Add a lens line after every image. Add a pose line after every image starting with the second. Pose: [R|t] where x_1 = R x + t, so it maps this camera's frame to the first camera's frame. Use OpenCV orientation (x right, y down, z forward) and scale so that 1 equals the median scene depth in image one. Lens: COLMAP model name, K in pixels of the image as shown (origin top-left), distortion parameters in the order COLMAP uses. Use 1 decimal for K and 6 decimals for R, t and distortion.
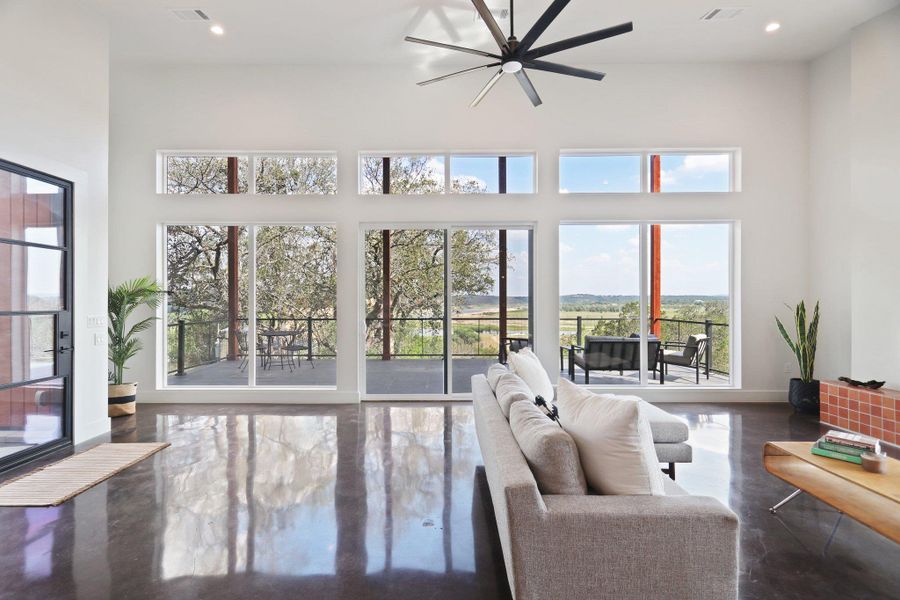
lens RADIAL K [[401.7, 0, 442.4], [0, 401.7, 300.6], [0, 0, 1]] dist [0.000148, -0.000060]
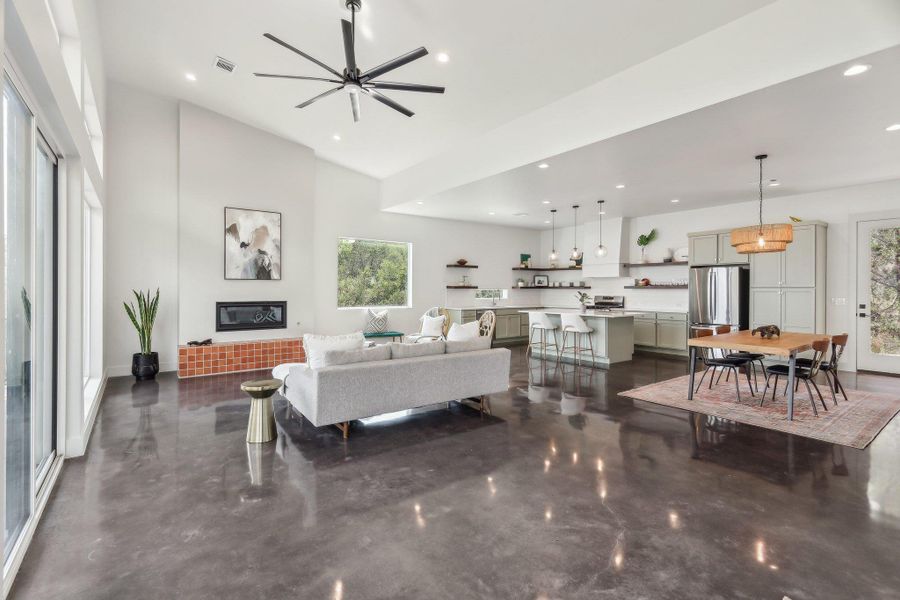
lens RADIAL K [[407.5, 0, 437.3], [0, 407.5, 289.9], [0, 0, 1]] dist [-0.000461, 0.000031]
pose [[-0.588105, 0.001120, 0.808784, -0.575303], [0.002183, 0.999998, 0.000202, 0.004937], [-0.808782, 0.001885, -0.588106, 0.924882]]
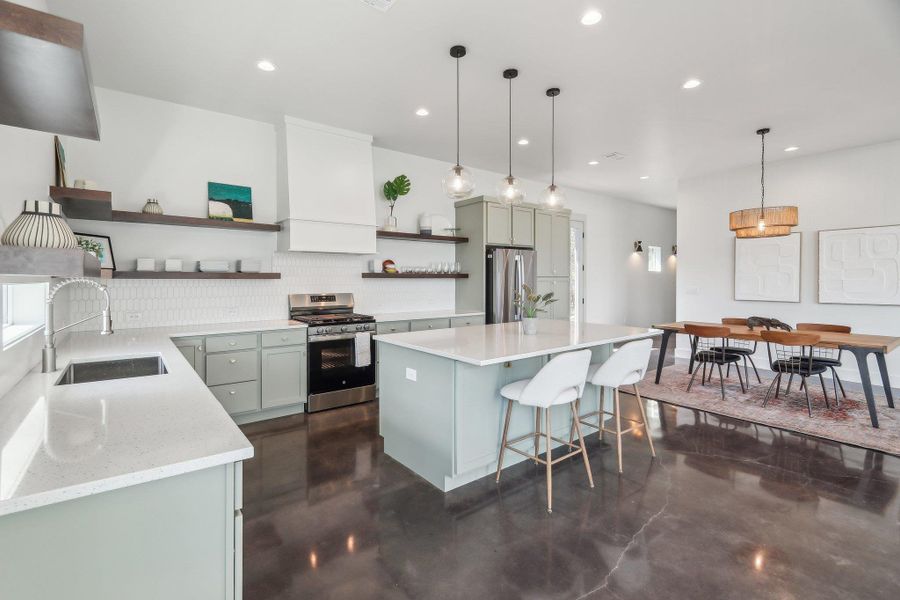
lens RADIAL K [[407.5, 0, 437.3], [0, 407.5, 289.9], [0, 0, 1]] dist [-0.000461, 0.000031]
pose [[-0.791567, 0.021402, -0.610707, 0.832278], [0.003315, 0.999522, 0.030732, 0.000471], [0.611073, 0.022302, -0.791260, 0.017672]]
